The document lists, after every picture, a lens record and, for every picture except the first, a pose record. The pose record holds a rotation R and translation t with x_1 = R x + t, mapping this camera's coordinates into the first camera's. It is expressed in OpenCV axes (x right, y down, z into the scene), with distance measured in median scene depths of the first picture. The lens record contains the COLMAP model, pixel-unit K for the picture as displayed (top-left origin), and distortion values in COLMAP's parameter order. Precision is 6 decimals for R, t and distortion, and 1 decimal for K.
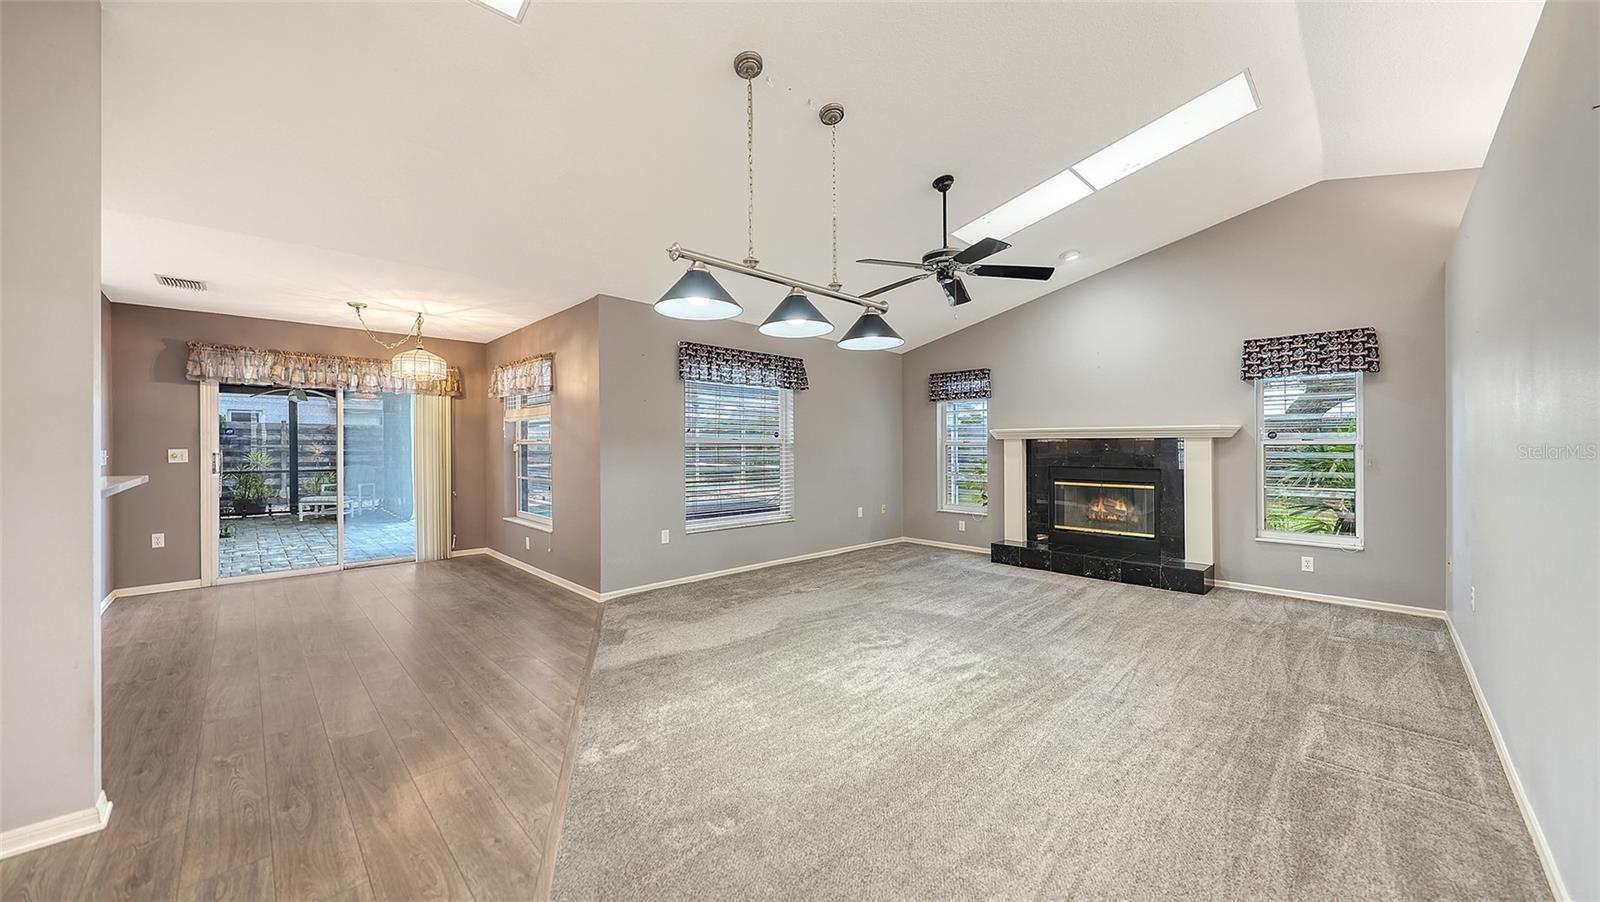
lens RADIAL K [[592.6, 0, 793.0], [0, 592.6, 442.3], [0, 0, 1]] dist [-0.008551, -0.000117]
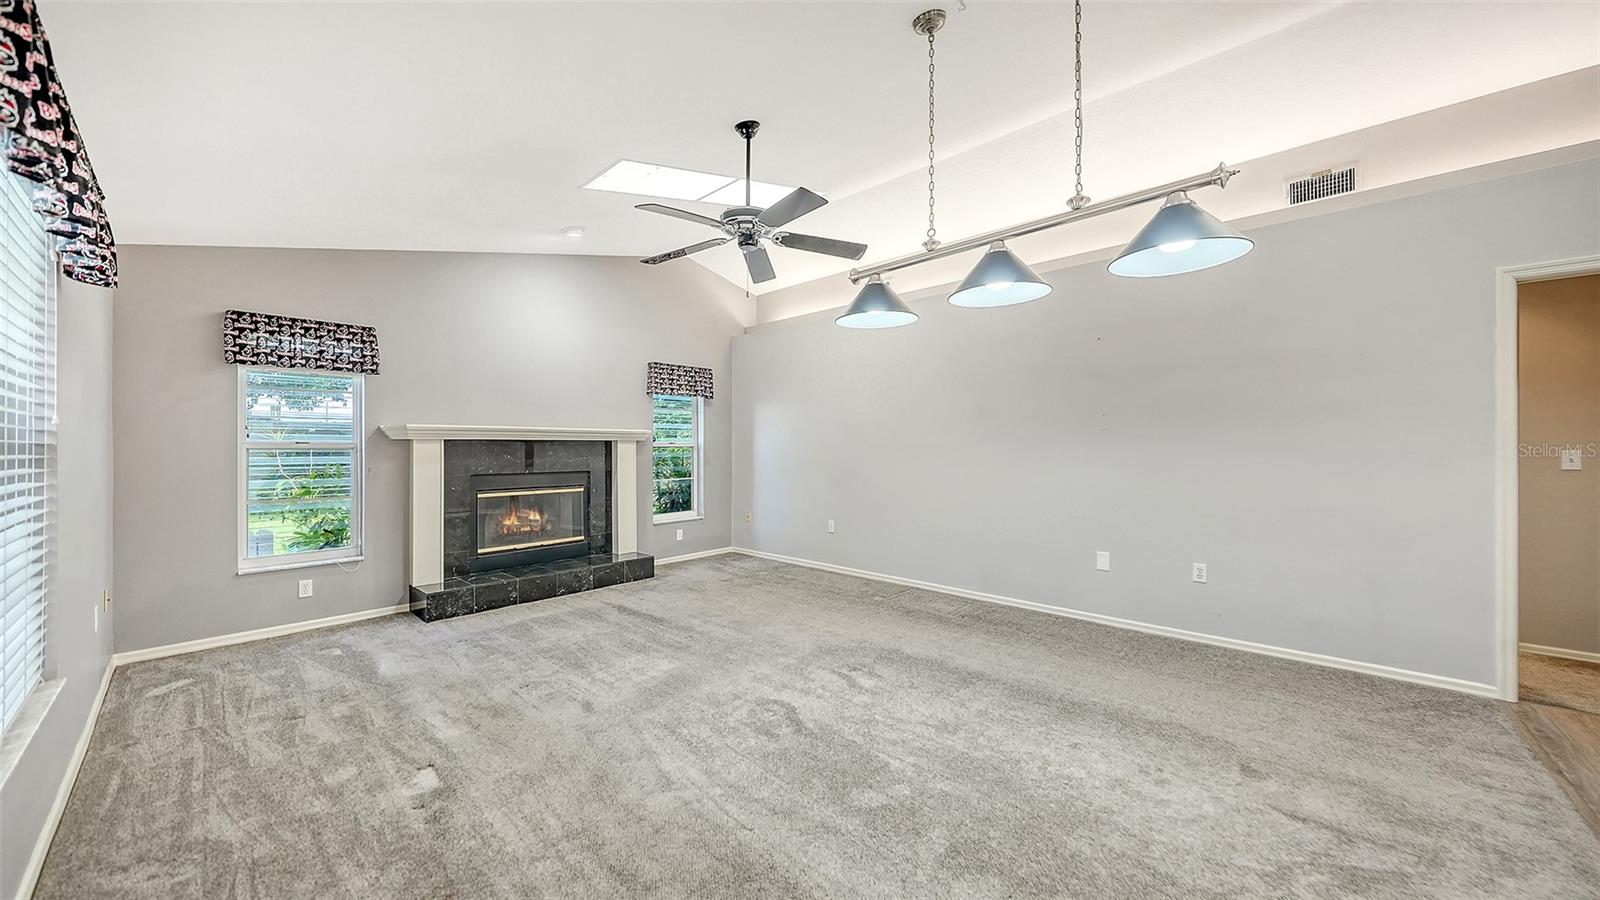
lens RADIAL K [[562.5, 0, 793.0], [0, 562.5, 448.2], [0, 0, 1]] dist [-0.007859, -0.000044]
pose [[-0.091500, 0.002836, 0.995801, -0.380108], [-0.003242, 0.999990, -0.003146, 0.006281], [-0.995800, -0.003517, -0.091490, 0.734569]]
